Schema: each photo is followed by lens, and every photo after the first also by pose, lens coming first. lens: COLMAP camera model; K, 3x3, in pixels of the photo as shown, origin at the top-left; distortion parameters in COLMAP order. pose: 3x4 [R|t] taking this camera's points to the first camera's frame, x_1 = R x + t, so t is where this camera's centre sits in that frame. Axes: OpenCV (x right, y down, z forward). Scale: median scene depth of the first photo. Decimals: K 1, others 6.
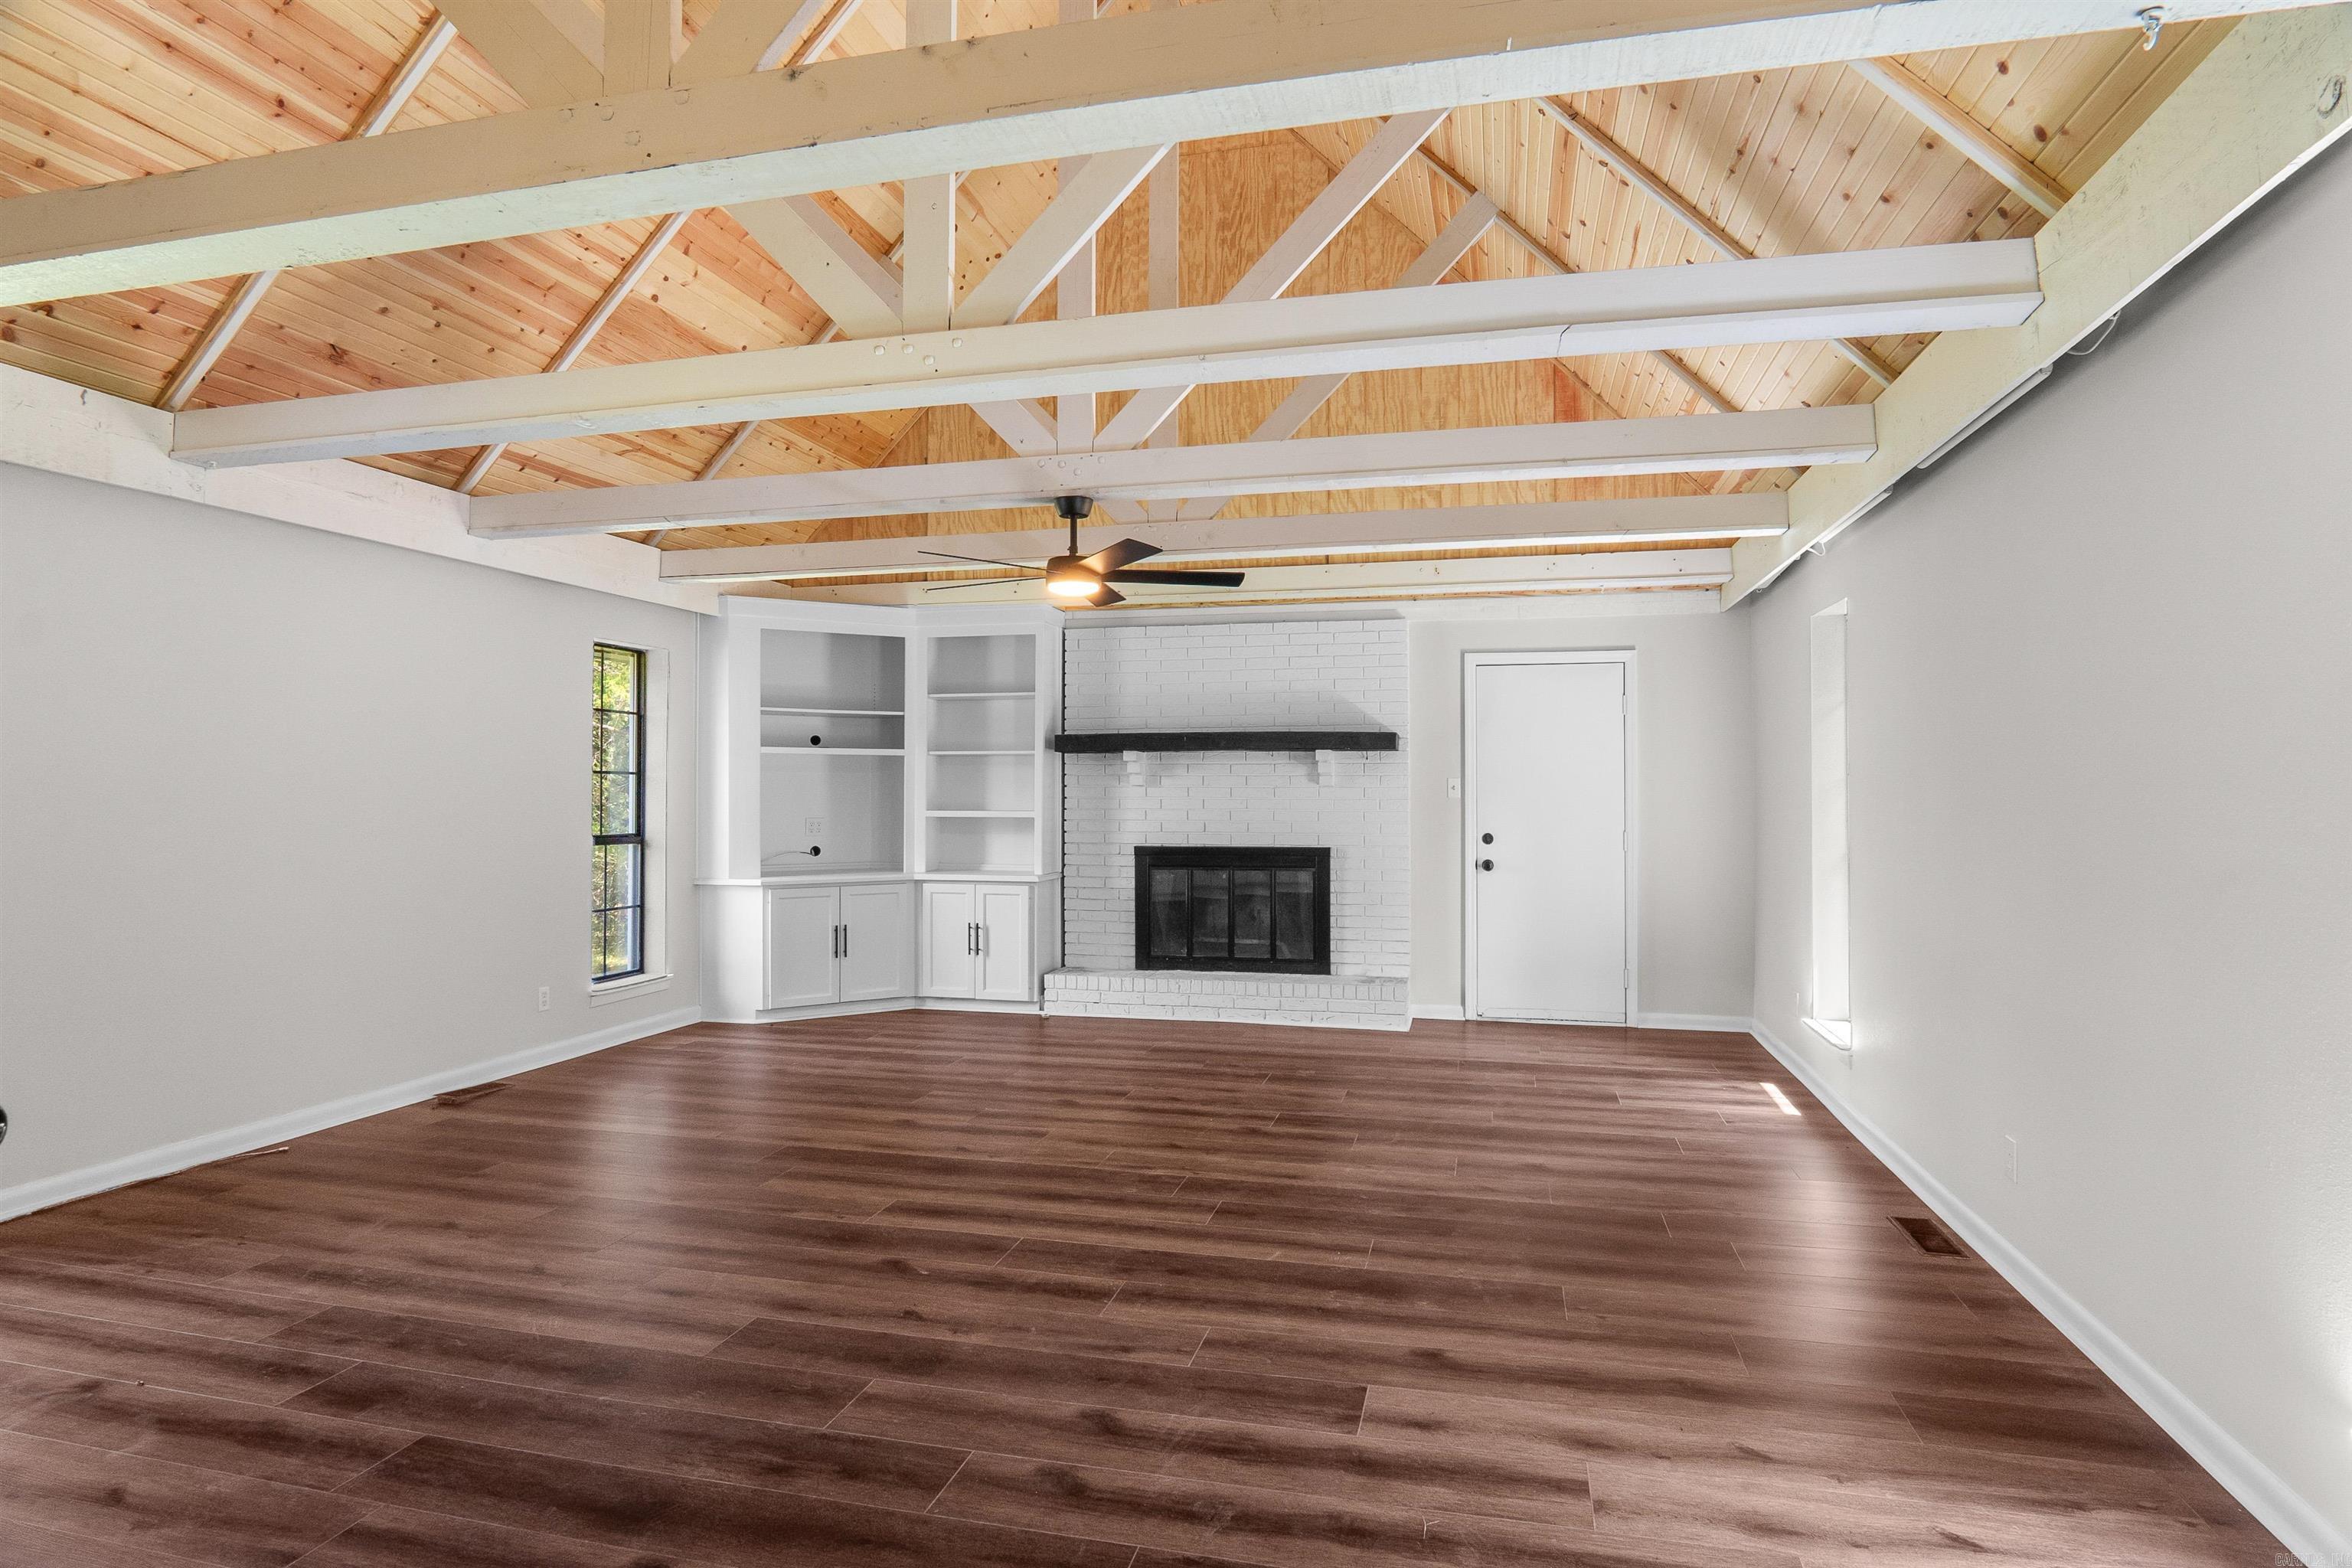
lens RADIAL K [[1256.1, 0, 1177.6], [0, 1256.1, 777.1], [0, 0, 1]] dist [-0.031154, 0.008973]
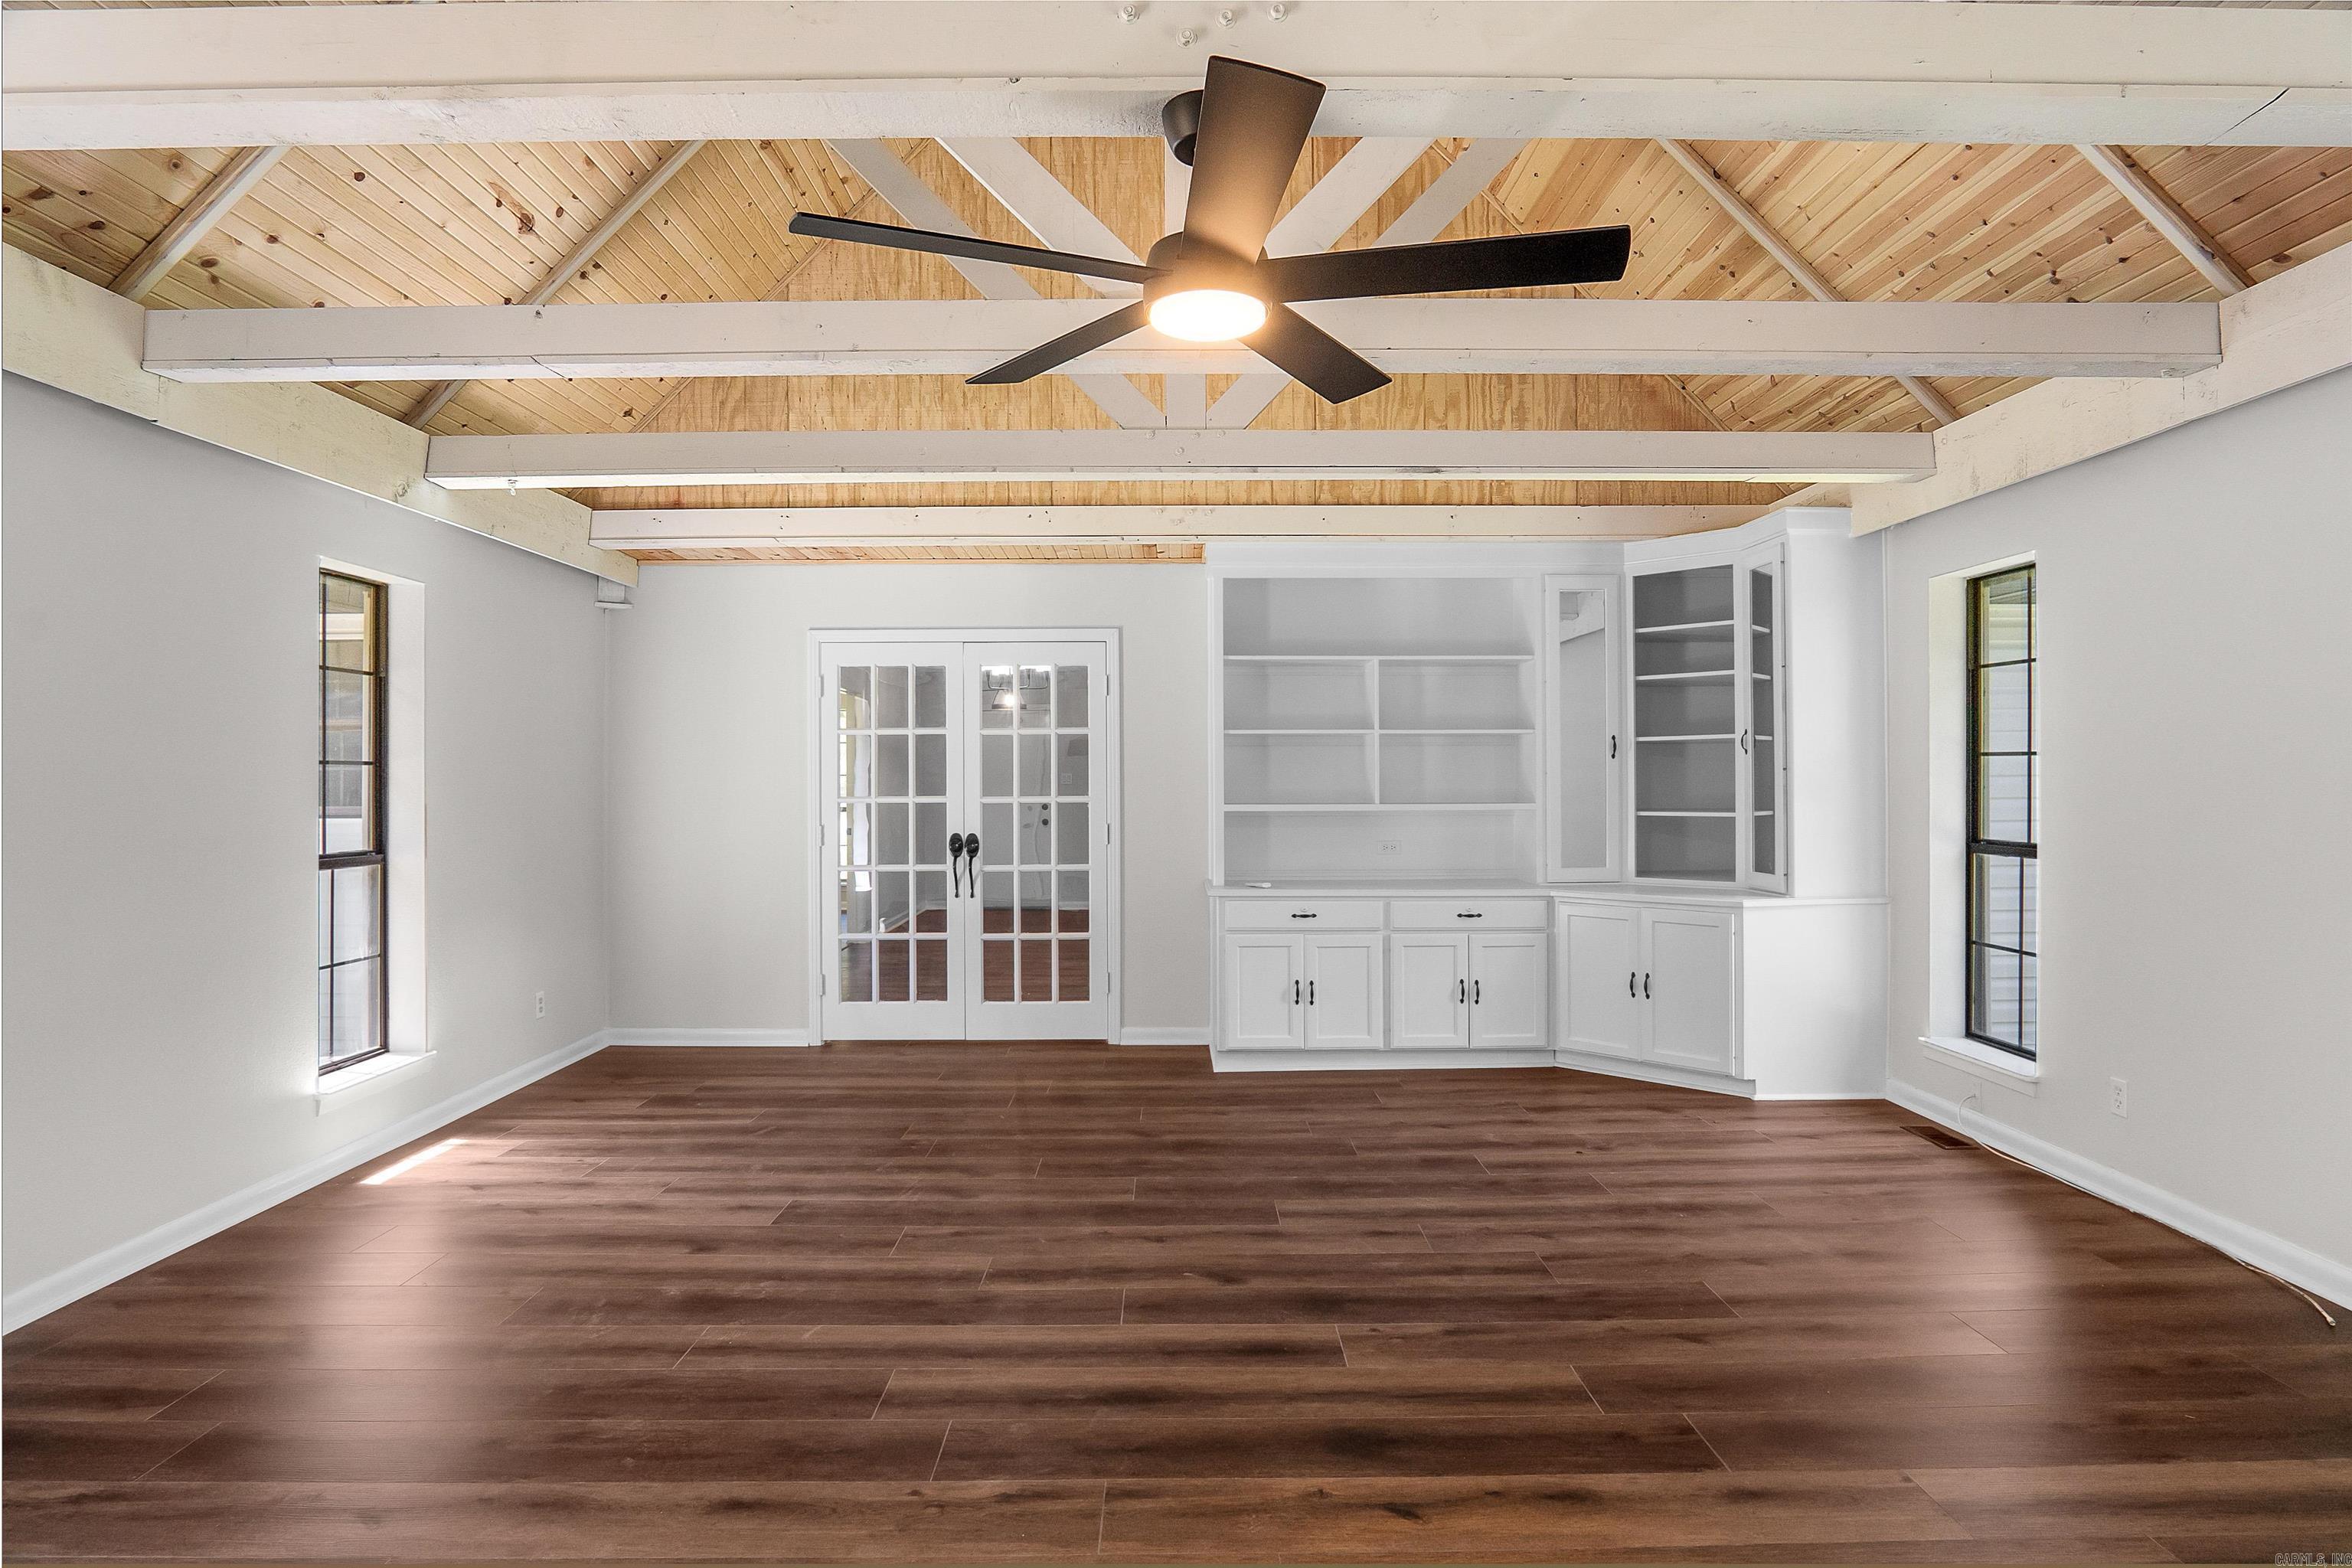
lens RADIAL K [[1251.1, 0, 1184.0], [0, 1251.1, 773.5], [0, 0, 1]] dist [-0.035077, 0.011617]
pose [[-0.967406, 0.003008, -0.253212, 0.022783], [0.006184, 0.999912, -0.011748, 0.007193], [0.253155, -0.012931, -0.967339, 0.955822]]
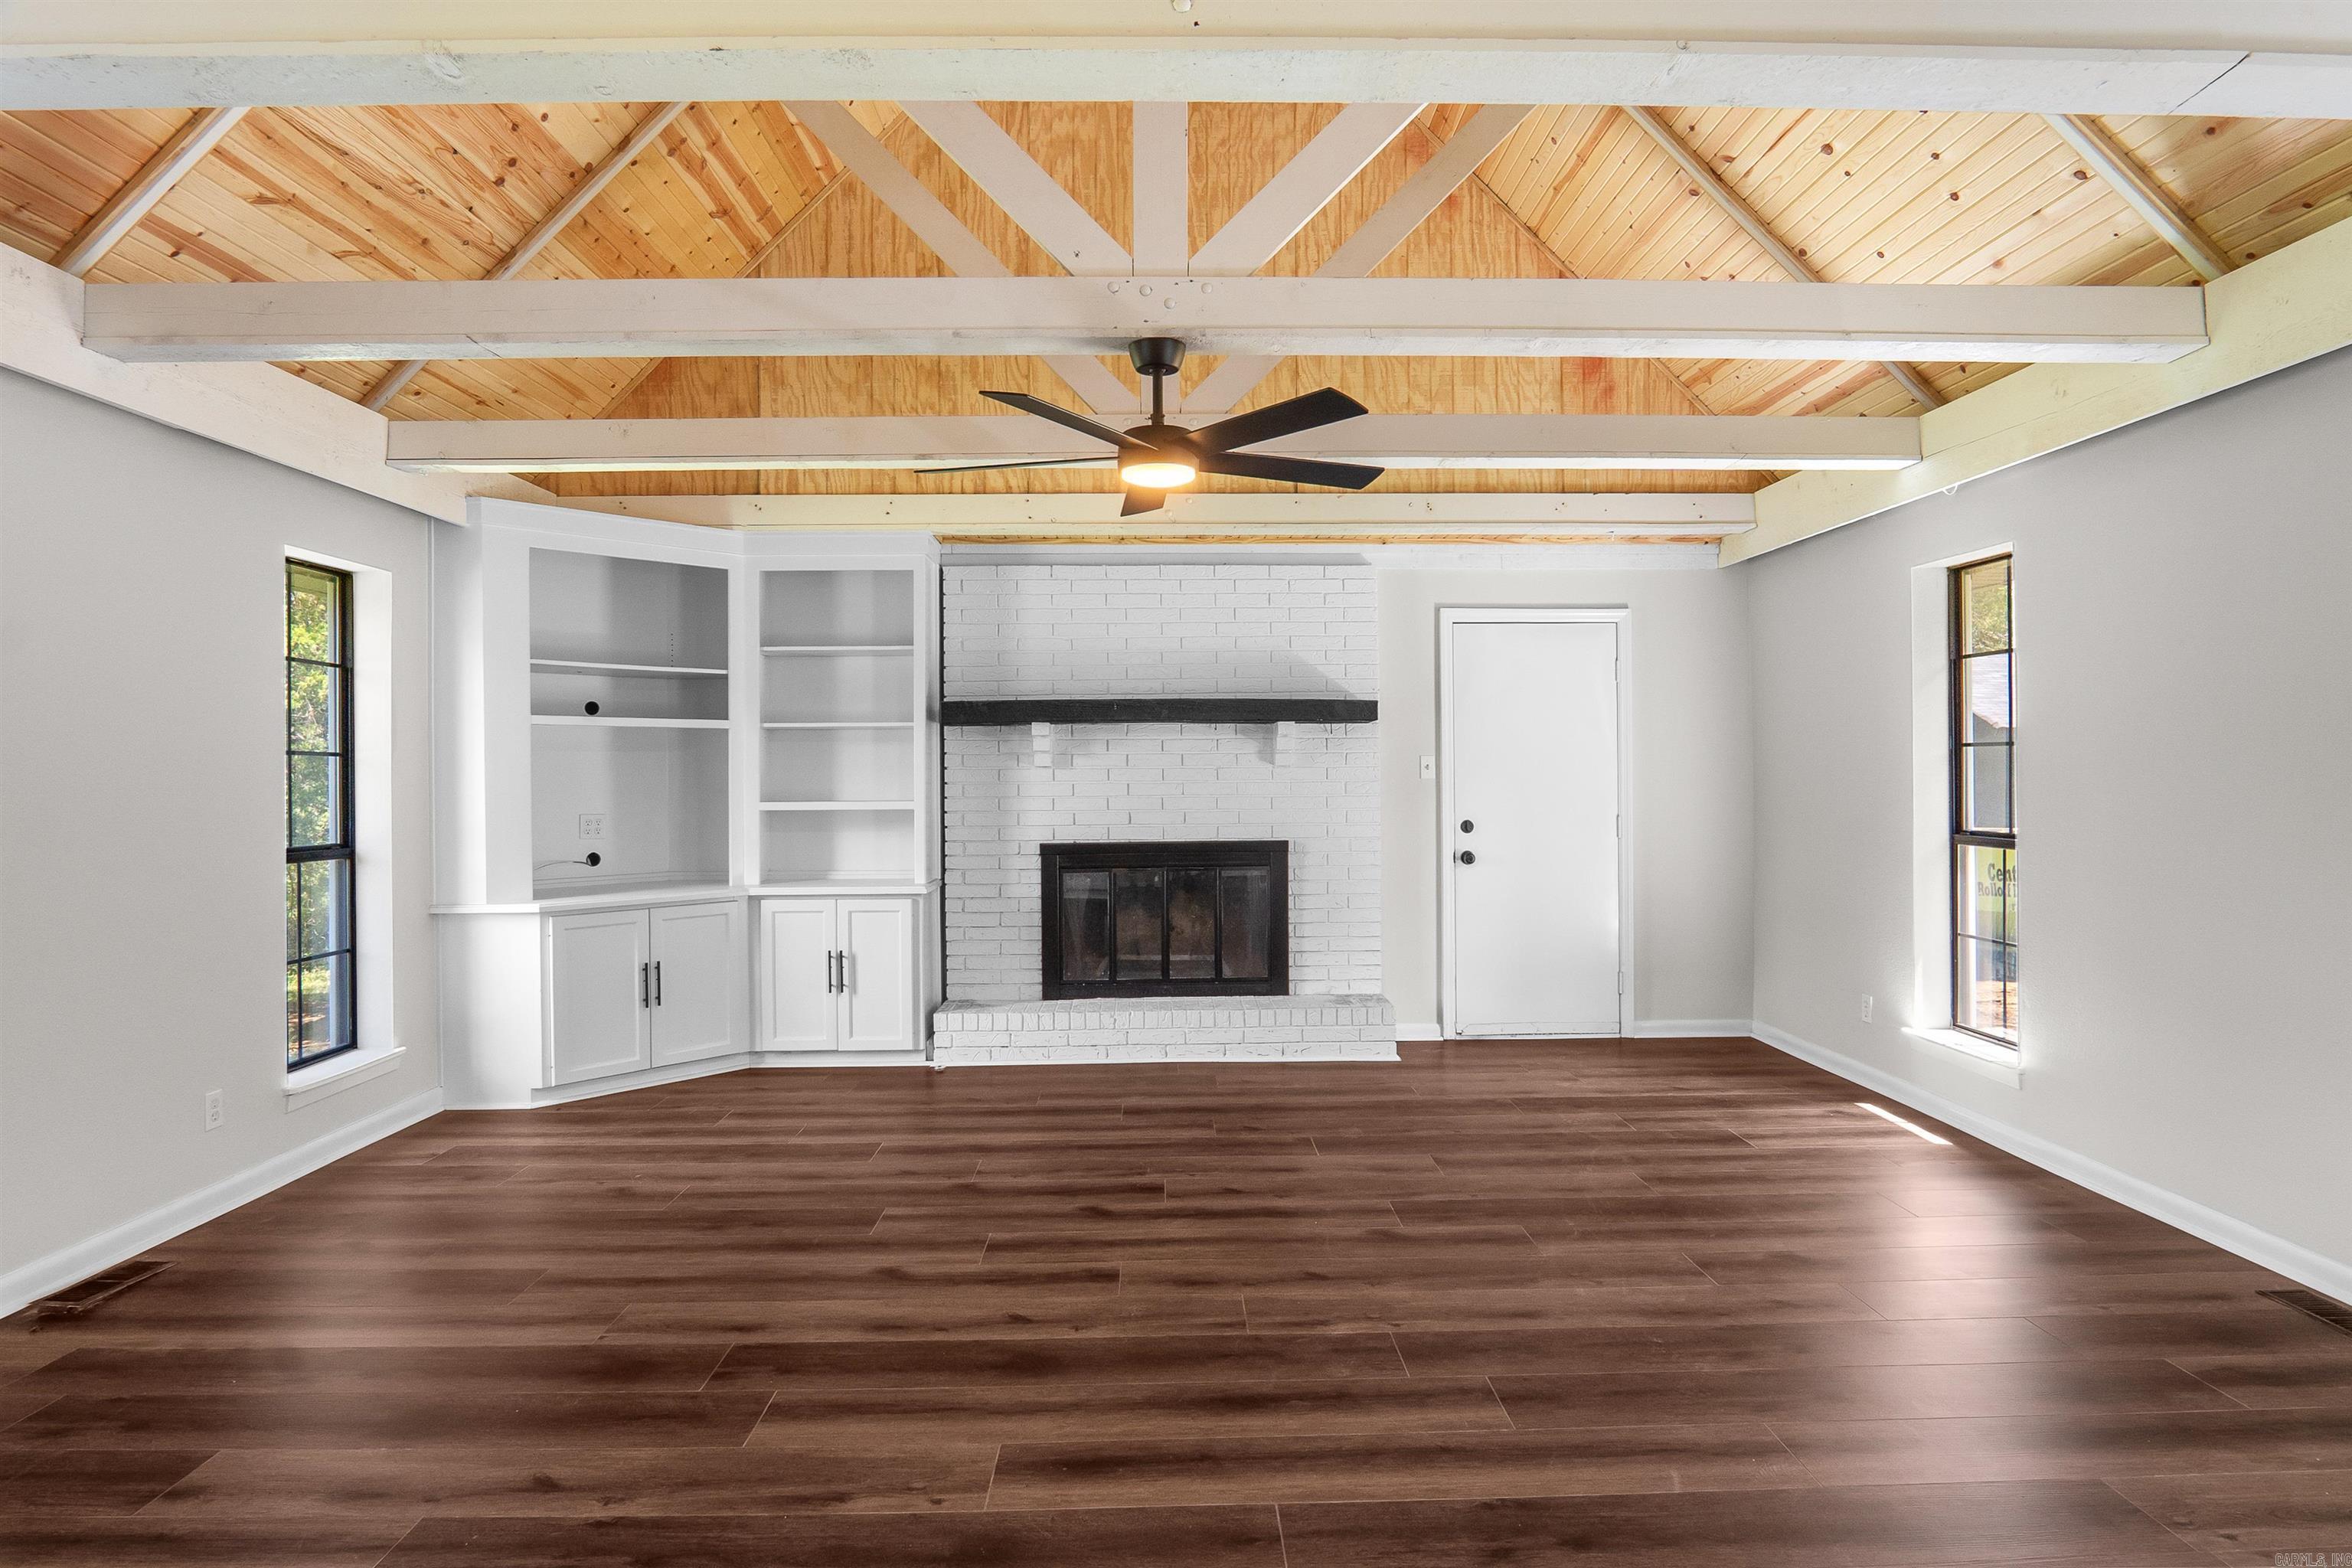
lens RADIAL K [[1274.6, 0, 1180.5], [0, 1274.6, 774.9], [0, 0, 1]] dist [-0.034894, 0.010520]
pose [[0.964410, -0.008002, 0.264292, -0.173404], [0.004908, 0.999912, 0.012365, 0.002429], [-0.264367, -0.010627, 0.964364, 0.223107]]
